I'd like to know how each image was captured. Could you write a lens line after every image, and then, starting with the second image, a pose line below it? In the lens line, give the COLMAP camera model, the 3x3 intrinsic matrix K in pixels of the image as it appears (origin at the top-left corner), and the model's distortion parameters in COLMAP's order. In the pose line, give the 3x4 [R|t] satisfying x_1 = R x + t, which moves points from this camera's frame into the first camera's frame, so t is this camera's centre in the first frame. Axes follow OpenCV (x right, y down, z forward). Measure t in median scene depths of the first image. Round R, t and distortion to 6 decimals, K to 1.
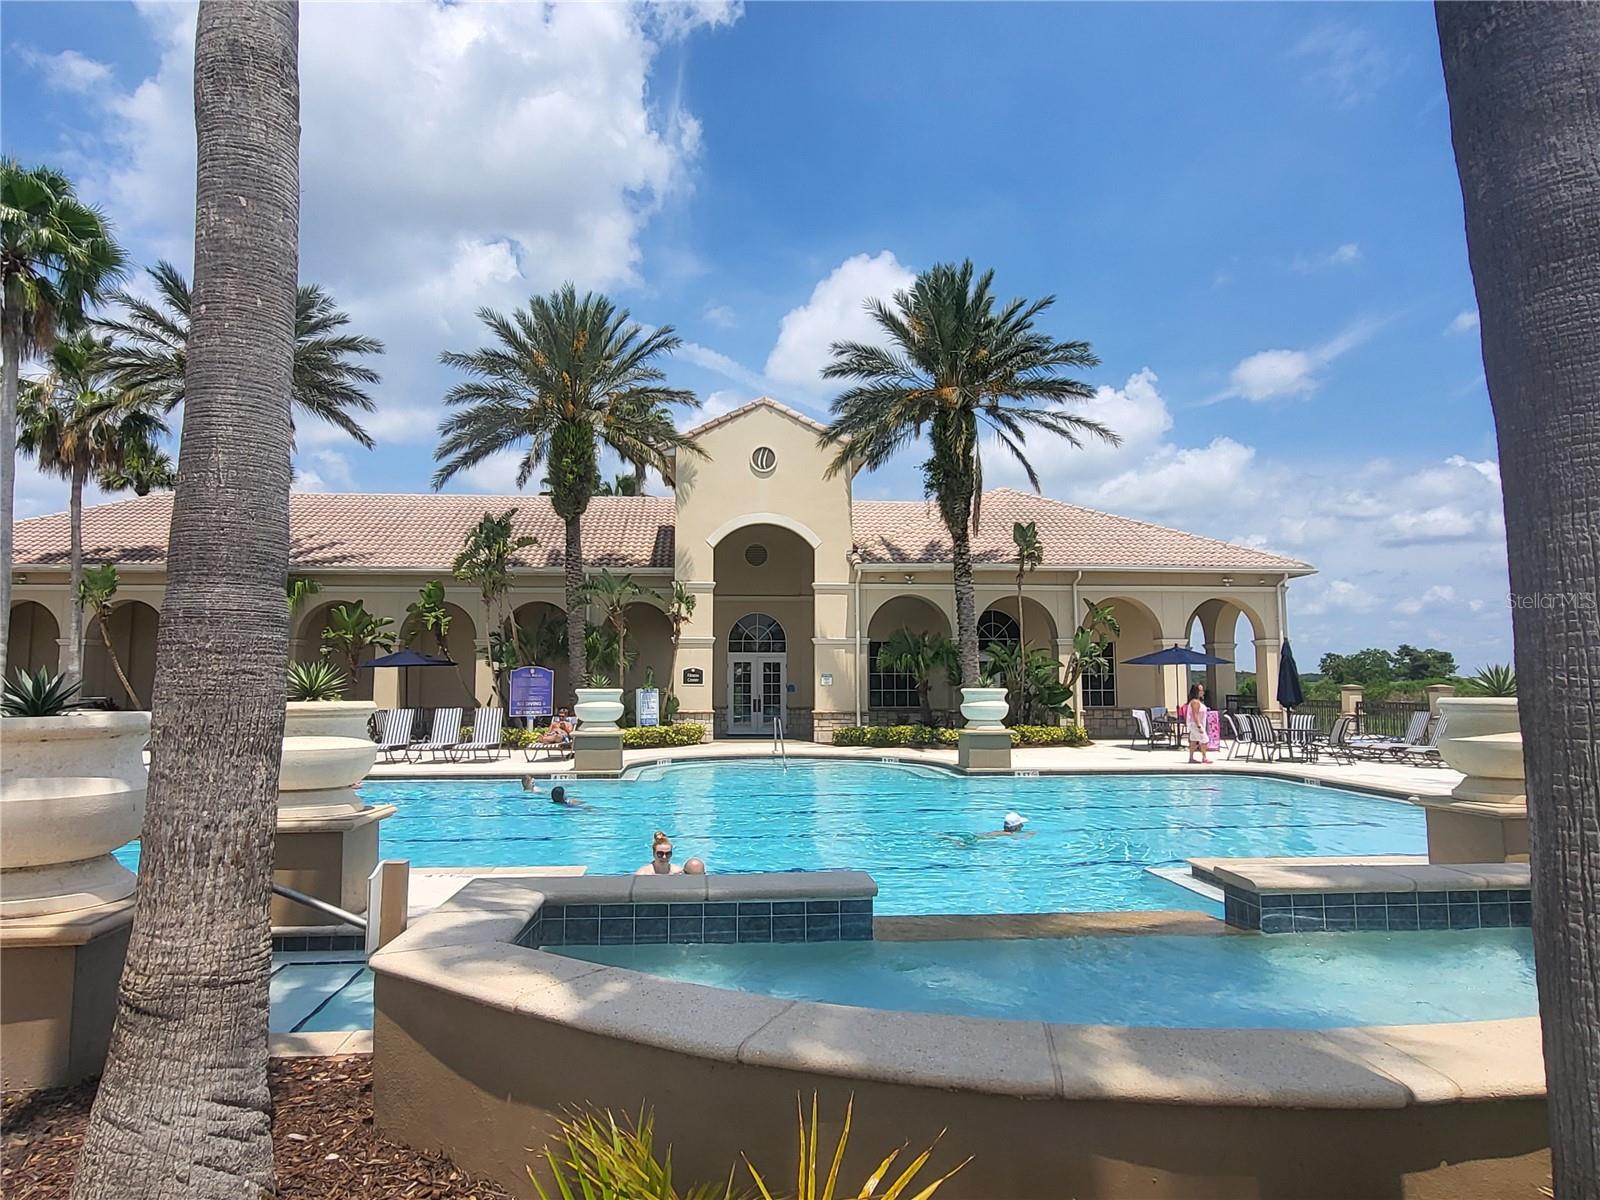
lens RADIAL K [[1068.2, 0, 793.5], [0, 1068.2, 572.6], [0, 0, 1]] dist [0.004676, 0.003211]
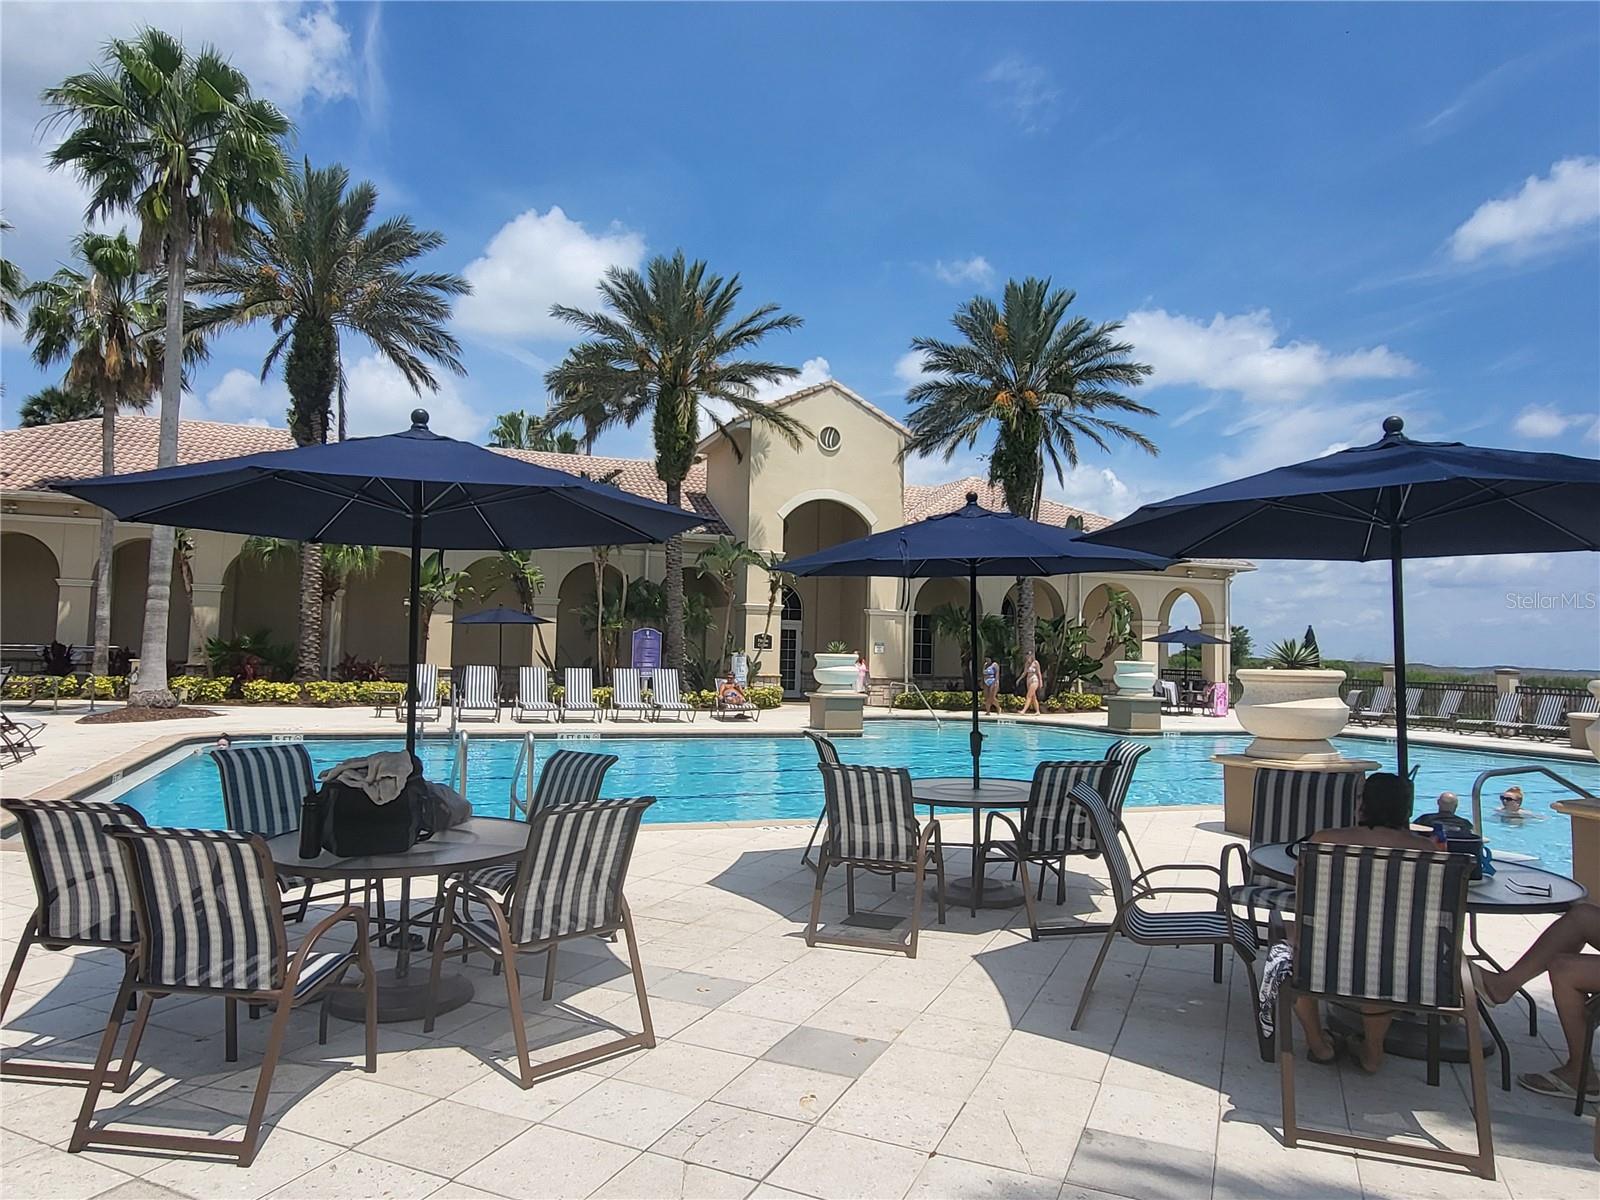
lens RADIAL K [[1068.2, 0, 793.5], [0, 1068.2, 572.6], [0, 0, 1]] dist [0.004676, 0.003211]
pose [[0.955977, 0.047246, 0.289612, -0.370998], [-0.056717, 0.998092, 0.024393, 0.002605], [-0.287907, -0.039746, 0.956833, -0.006431]]
